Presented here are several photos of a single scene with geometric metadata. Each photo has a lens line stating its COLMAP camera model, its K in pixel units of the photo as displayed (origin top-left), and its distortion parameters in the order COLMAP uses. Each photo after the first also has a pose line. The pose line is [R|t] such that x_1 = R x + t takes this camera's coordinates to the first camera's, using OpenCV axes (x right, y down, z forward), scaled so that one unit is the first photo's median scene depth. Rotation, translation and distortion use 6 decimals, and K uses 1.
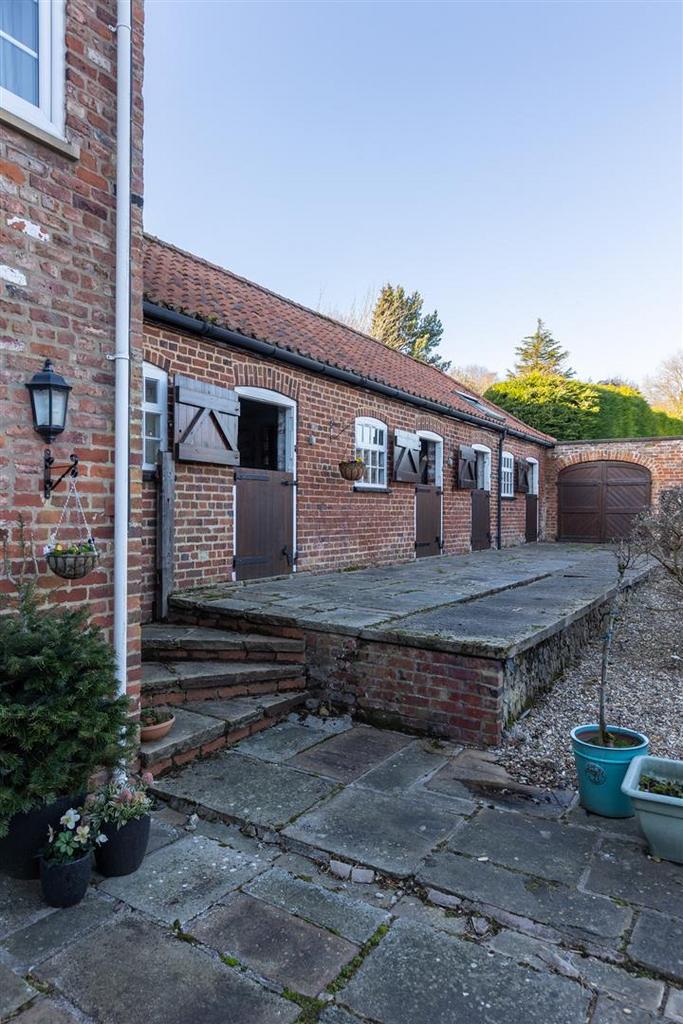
lens RADIAL K [[635.7, 0, 343.8], [0, 635.7, 511.2], [0, 0, 1]] dist [-0.000516, 0.000371]
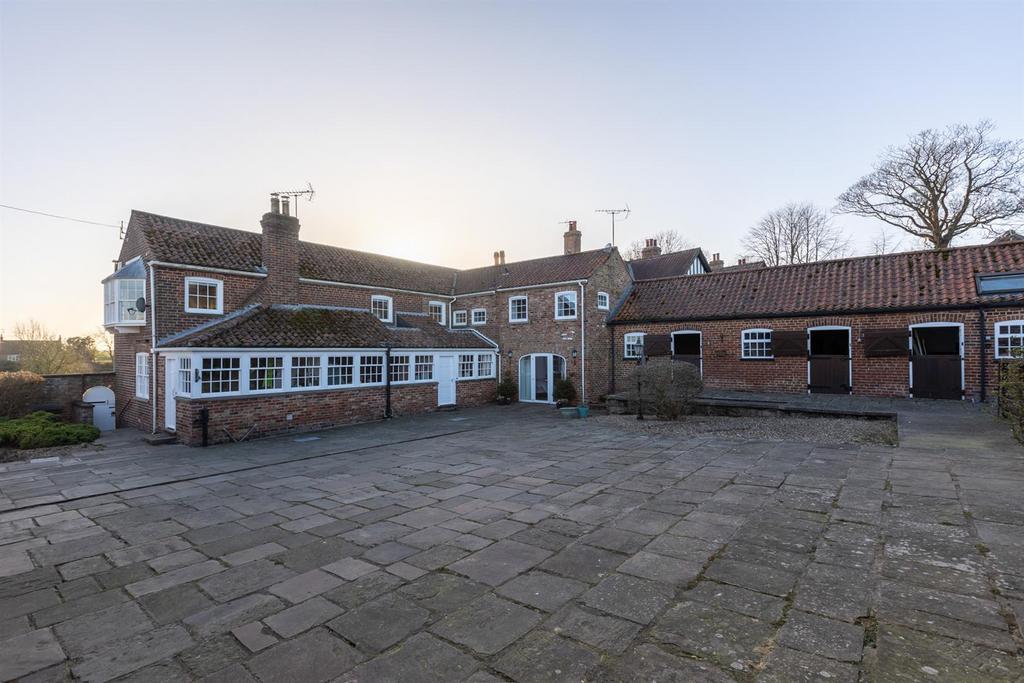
lens RADIAL K [[497.5, 0, 503.2], [0, 497.5, 339.8], [0, 0, 1]] dist [-0.001313, -0.000599]
pose [[-0.098182, -0.029773, -0.994723, 5.375705], [0.004081, 0.999532, -0.030320, -0.148984], [0.995160, -0.007036, -0.098015, 0.689198]]
